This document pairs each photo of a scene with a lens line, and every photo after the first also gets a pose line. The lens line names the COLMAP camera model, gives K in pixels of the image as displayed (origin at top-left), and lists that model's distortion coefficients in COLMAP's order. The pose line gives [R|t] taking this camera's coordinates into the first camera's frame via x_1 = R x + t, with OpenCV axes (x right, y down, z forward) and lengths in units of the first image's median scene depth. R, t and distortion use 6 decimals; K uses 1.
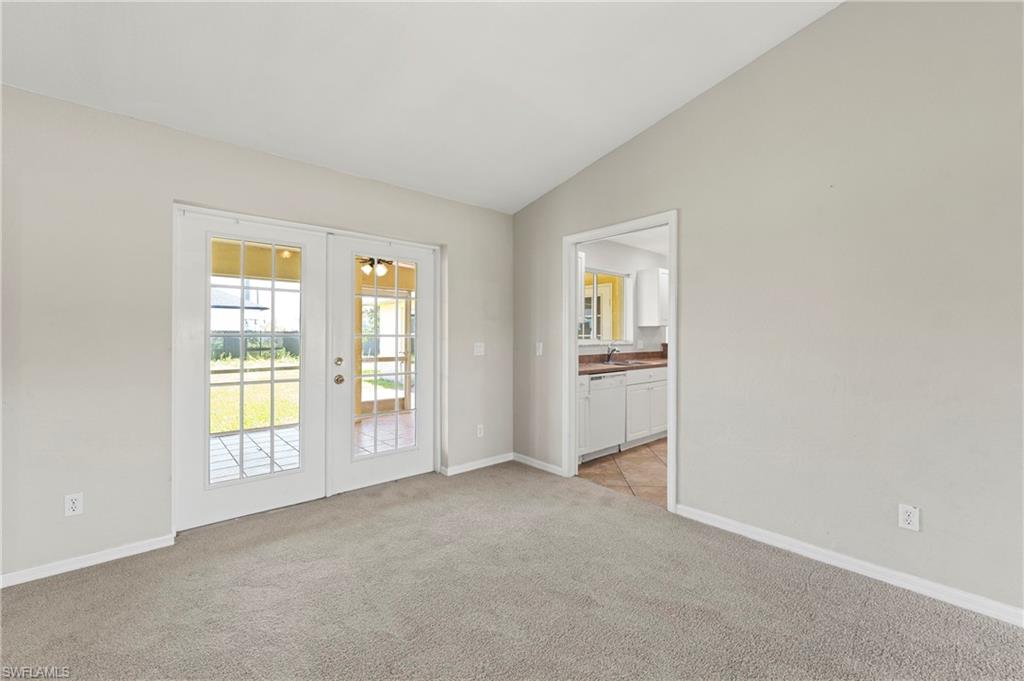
lens RADIAL K [[418.2, 0, 504.3], [0, 418.2, 338.2], [0, 0, 1]] dist [-0.005595, -0.000262]
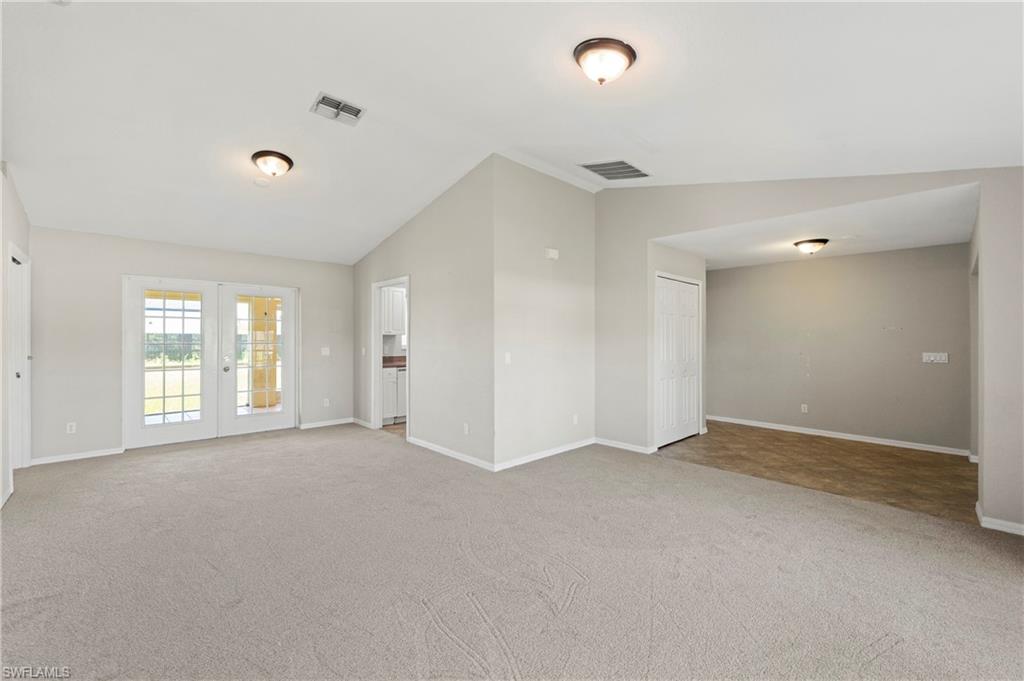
lens RADIAL K [[422.1, 0, 512.6], [0, 422.1, 354.2], [0, 0, 1]] dist [-0.003058, -0.000037]
pose [[0.999180, -0.000704, 0.040492, 0.656974], [-0.000704, 0.999396, 0.034754, -0.024709], [-0.040492, -0.034754, 0.998575, -0.713303]]
